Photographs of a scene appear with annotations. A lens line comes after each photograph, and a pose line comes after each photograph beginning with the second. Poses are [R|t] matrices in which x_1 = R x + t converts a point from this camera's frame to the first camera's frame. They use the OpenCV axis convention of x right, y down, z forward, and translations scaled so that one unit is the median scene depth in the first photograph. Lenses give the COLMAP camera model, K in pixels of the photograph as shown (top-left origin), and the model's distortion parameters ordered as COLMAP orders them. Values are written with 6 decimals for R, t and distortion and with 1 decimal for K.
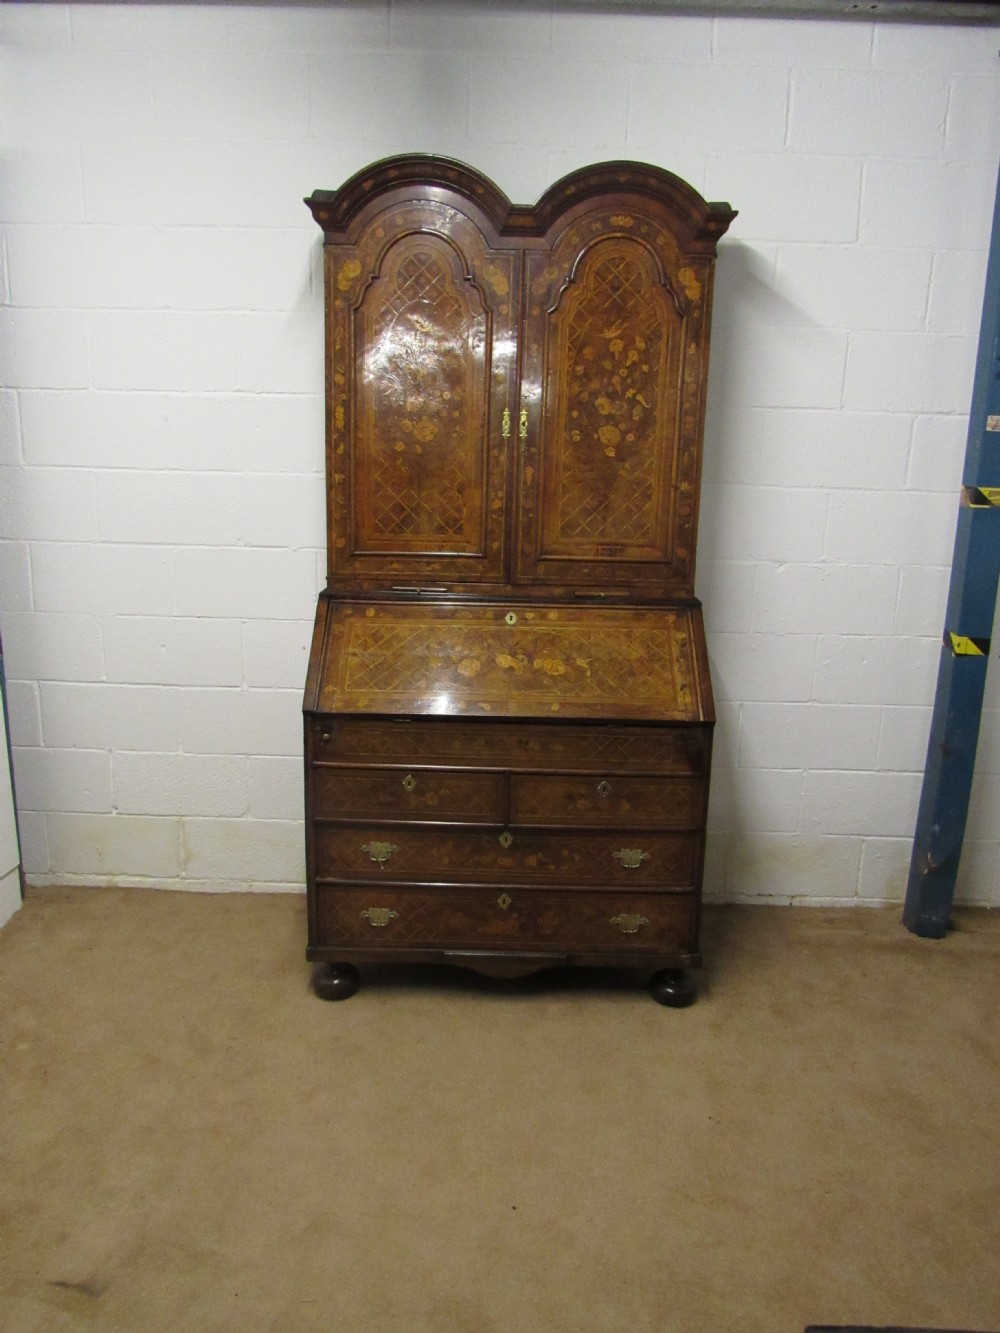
lens RADIAL K [[977.3, 0, 489.0], [0, 977.3, 665.2], [0, 0, 1]] dist [-0.036688, 0.031245]
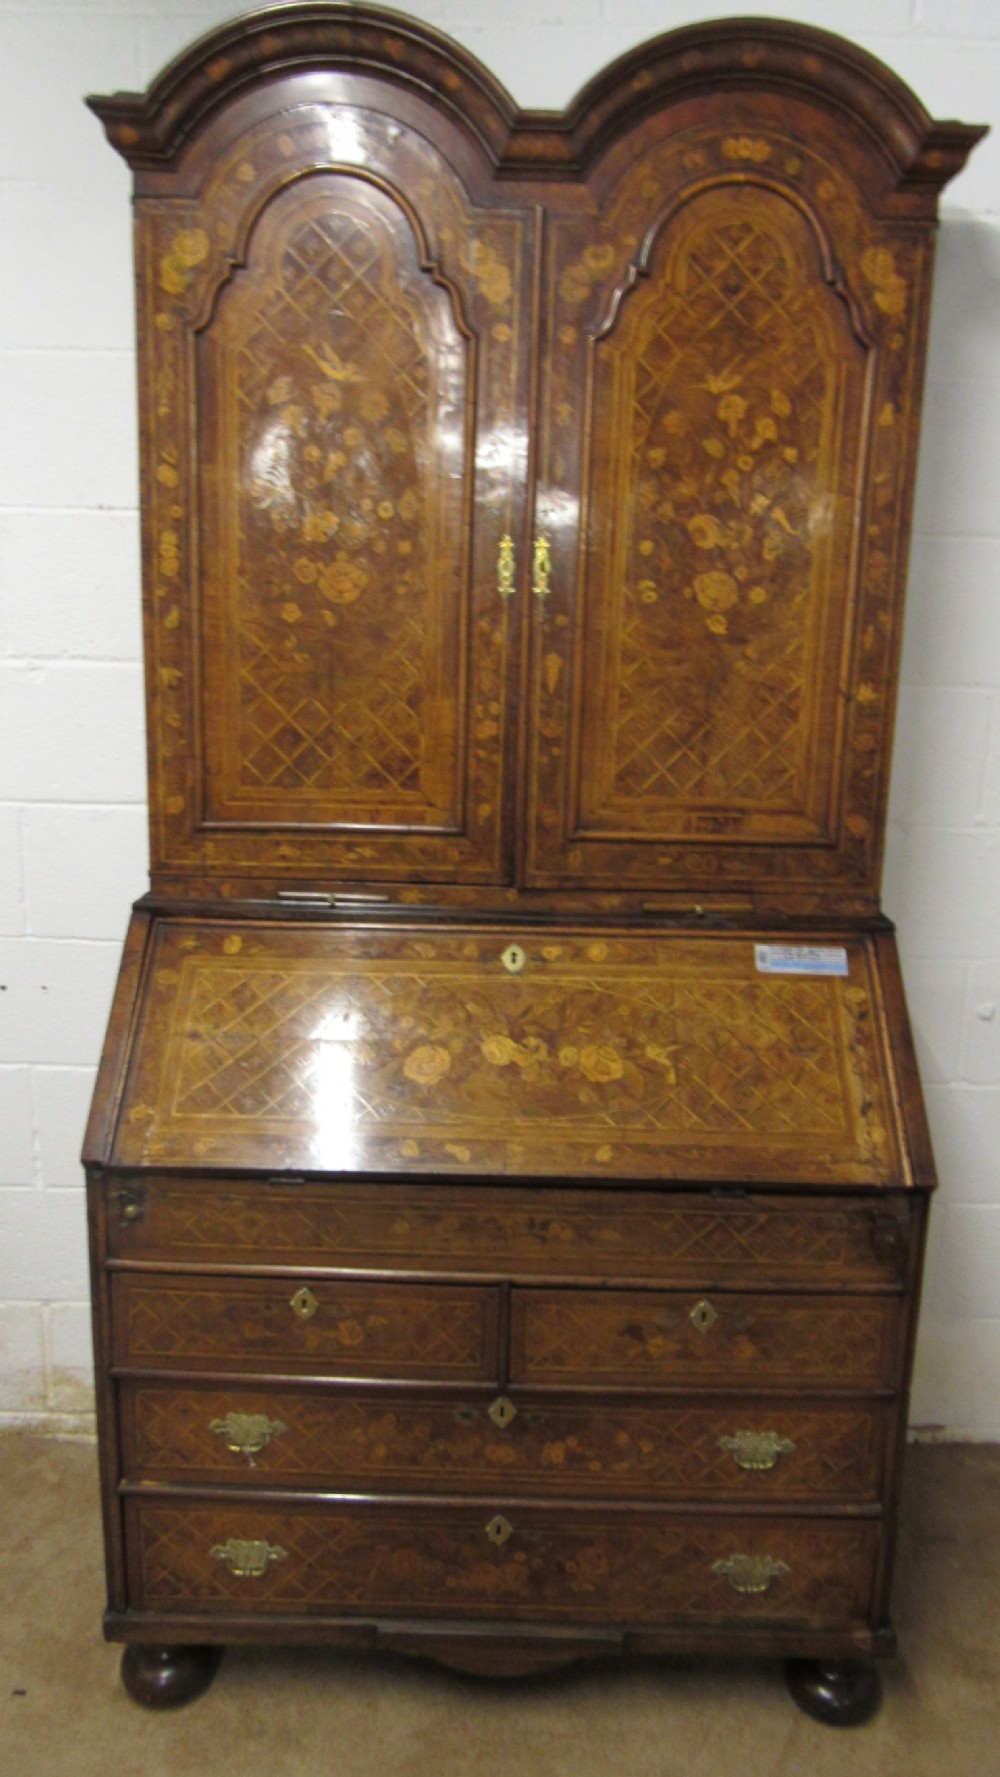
lens RADIAL K [[1240.9, 0, 487.3], [0, 1240.9, 879.7], [0, 0, 1]] dist [-0.037561, 0.024428]
pose [[0.999935, 0.004182, -0.010647, 0.015429], [-0.004236, 0.999978, -0.005084, -0.086389], [0.010625, 0.005128, 0.999930, 0.375267]]
